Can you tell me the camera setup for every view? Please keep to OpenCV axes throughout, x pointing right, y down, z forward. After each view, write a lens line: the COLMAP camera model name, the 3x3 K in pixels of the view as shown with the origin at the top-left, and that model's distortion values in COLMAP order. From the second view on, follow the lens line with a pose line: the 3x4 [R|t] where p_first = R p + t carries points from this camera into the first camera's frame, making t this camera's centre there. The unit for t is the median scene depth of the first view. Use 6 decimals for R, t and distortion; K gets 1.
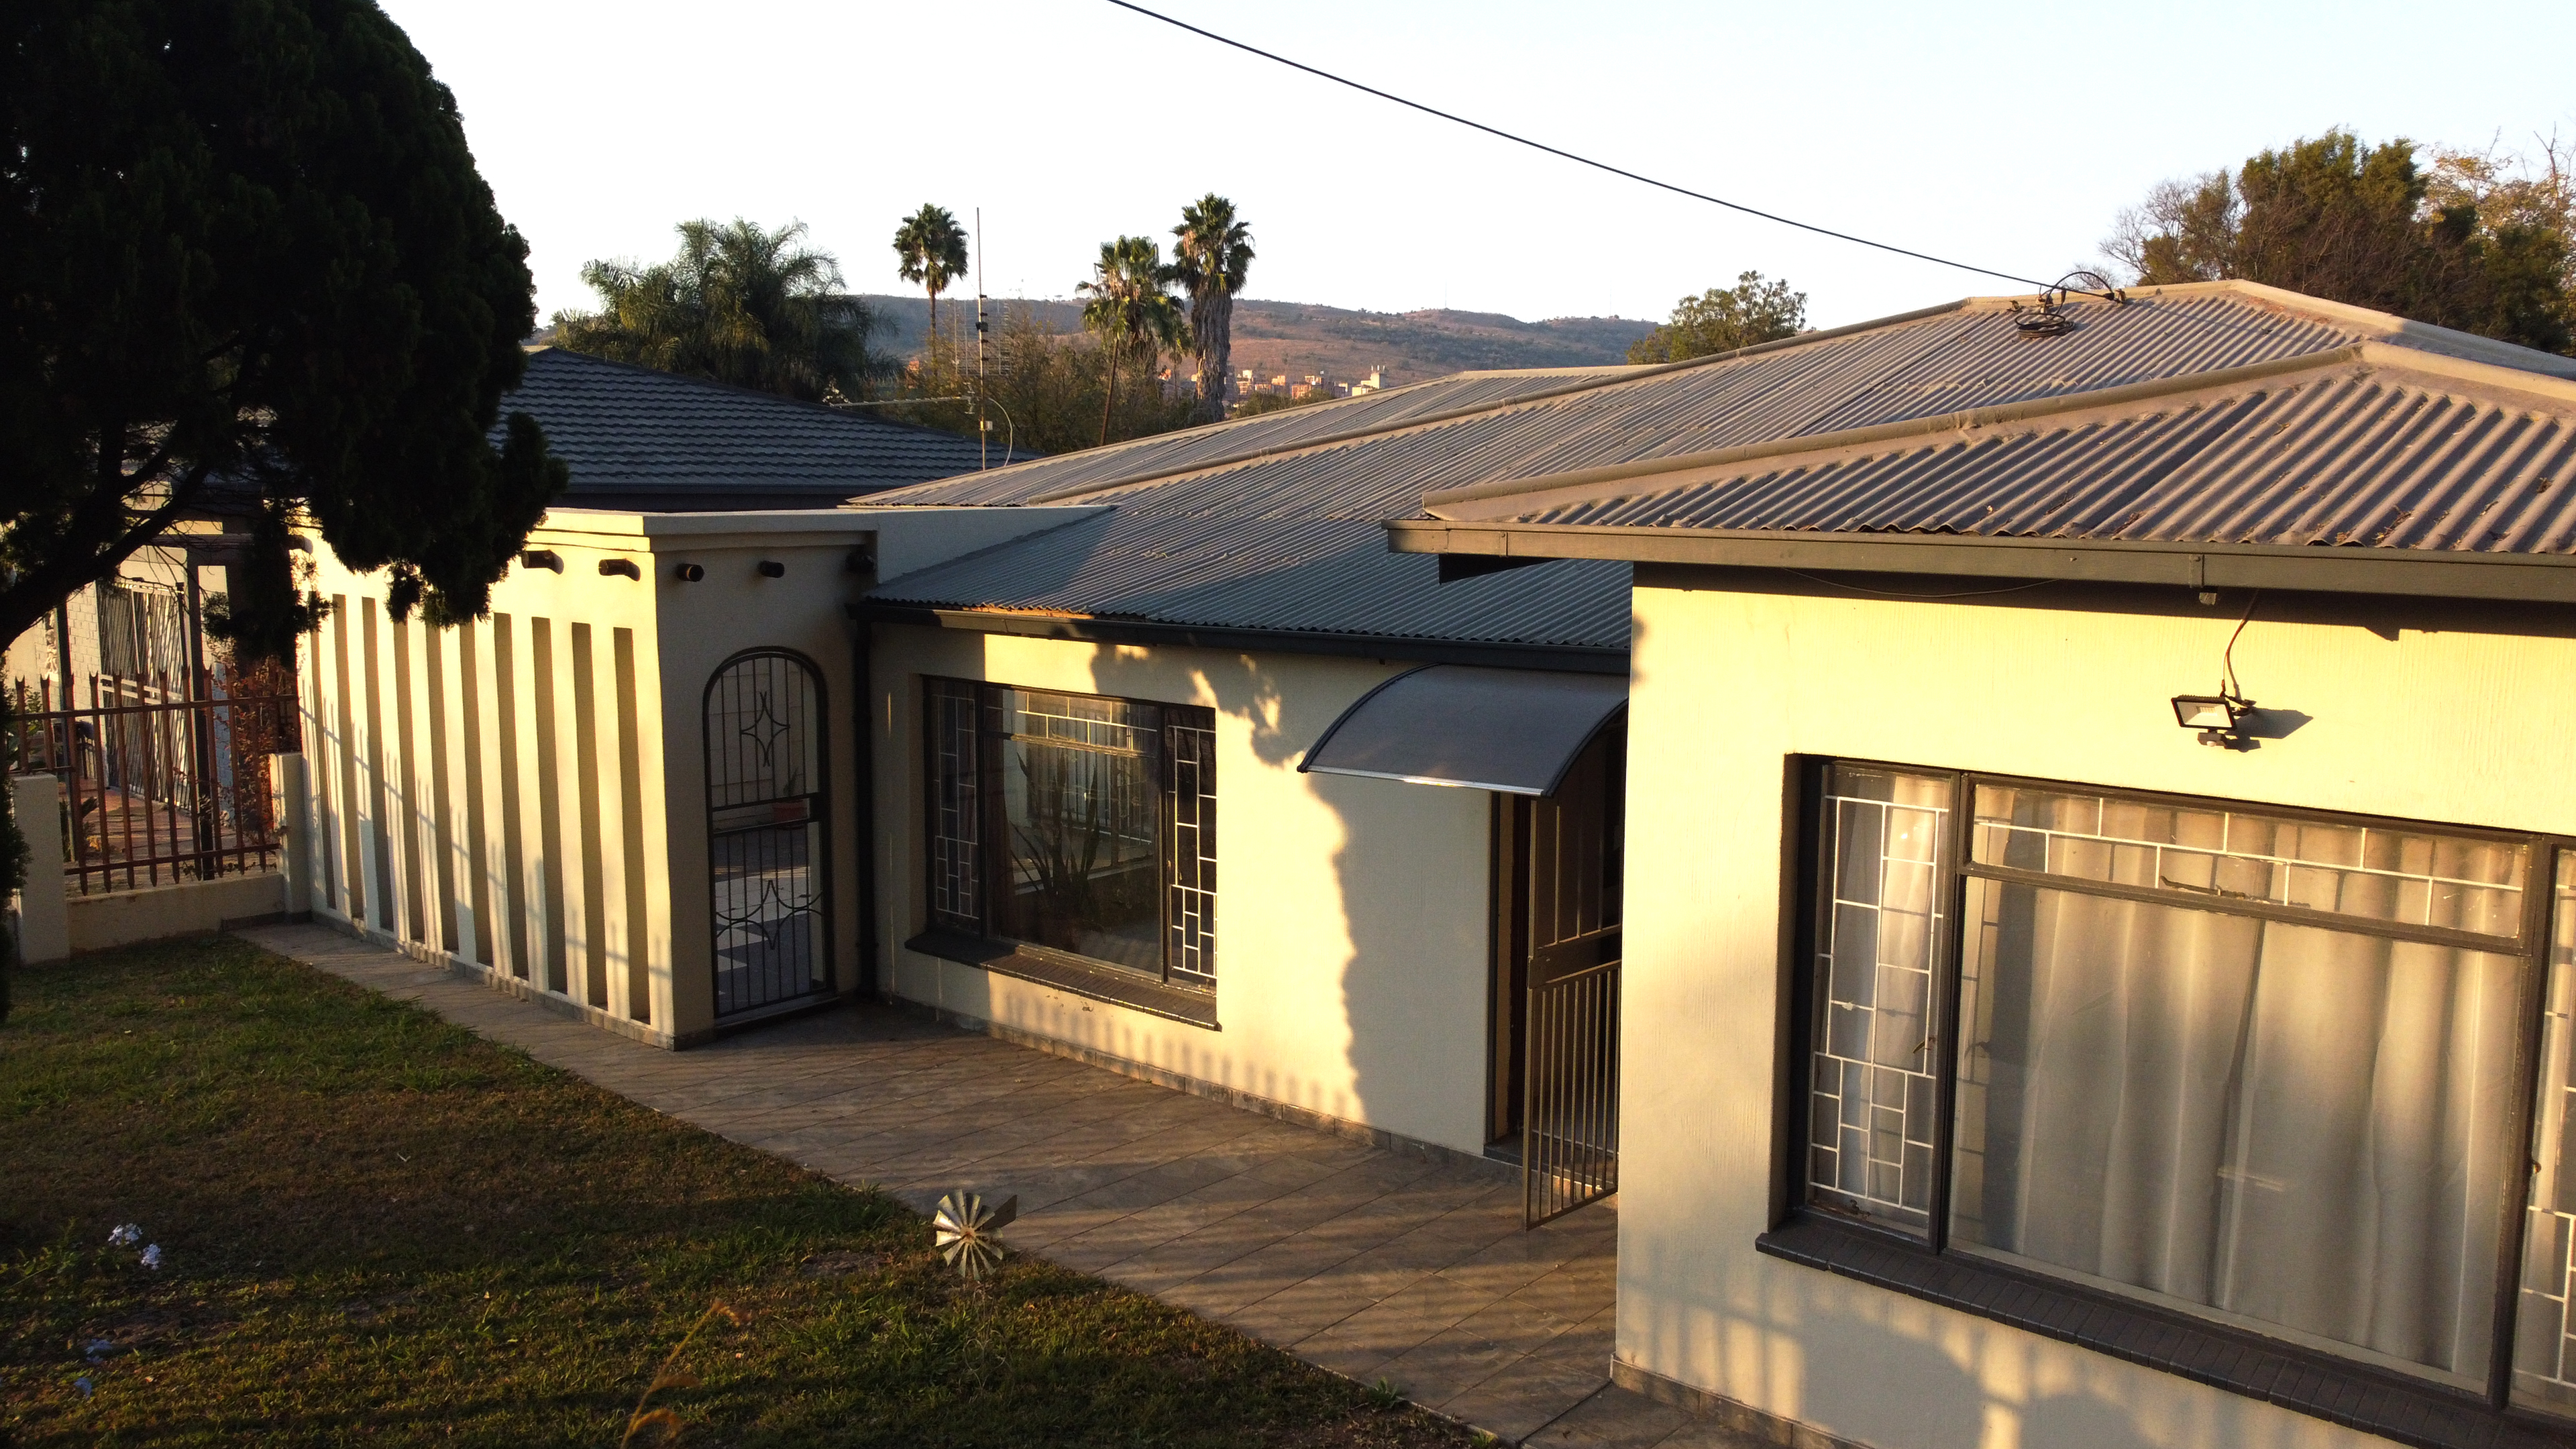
lens RADIAL K [[1929.8, 0, 1288.0], [0, 1929.8, 724.5], [0, 0, 1]] dist [0.005887, 0.002692]
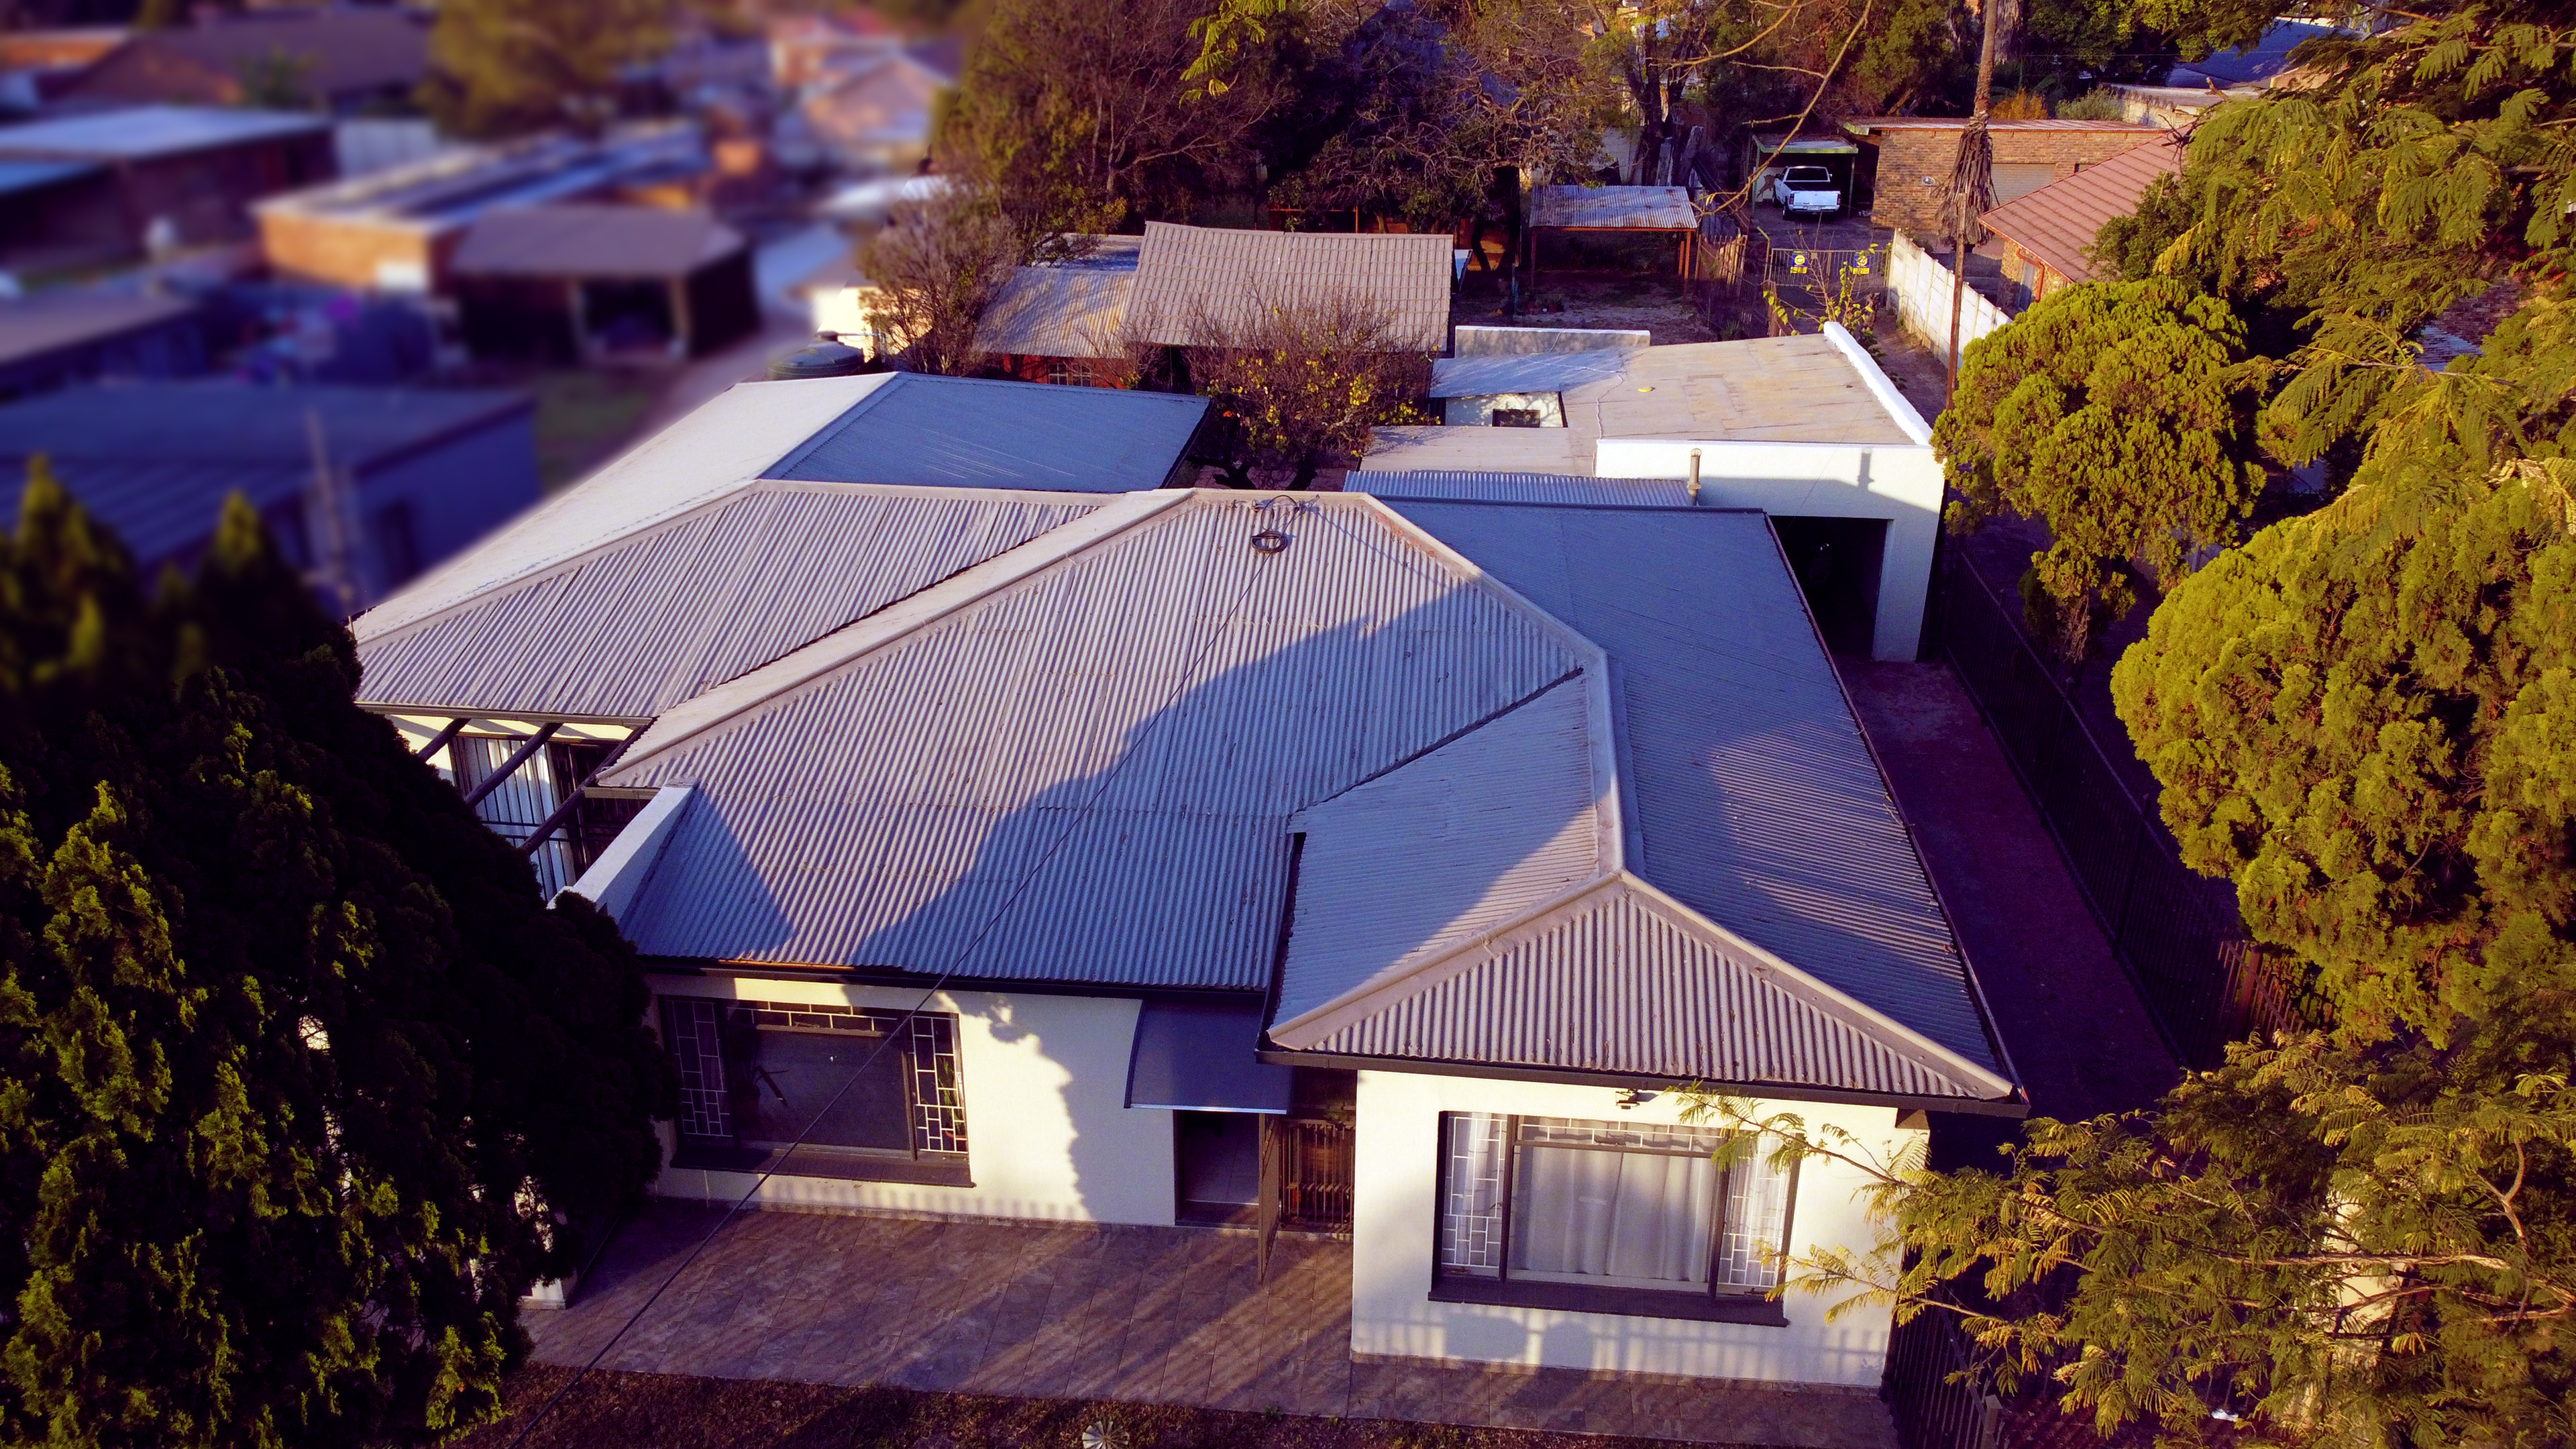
lens RADIAL K [[1929.8, 0, 1288.0], [0, 1929.8, 724.5], [0, 0, 1]] dist [0.005887, 0.002692]
pose [[0.805186, -0.232436, 0.545572, -0.682792], [0.071065, 0.951175, 0.300358, -0.749402], [-0.588748, -0.203073, 0.782392, -0.379216]]
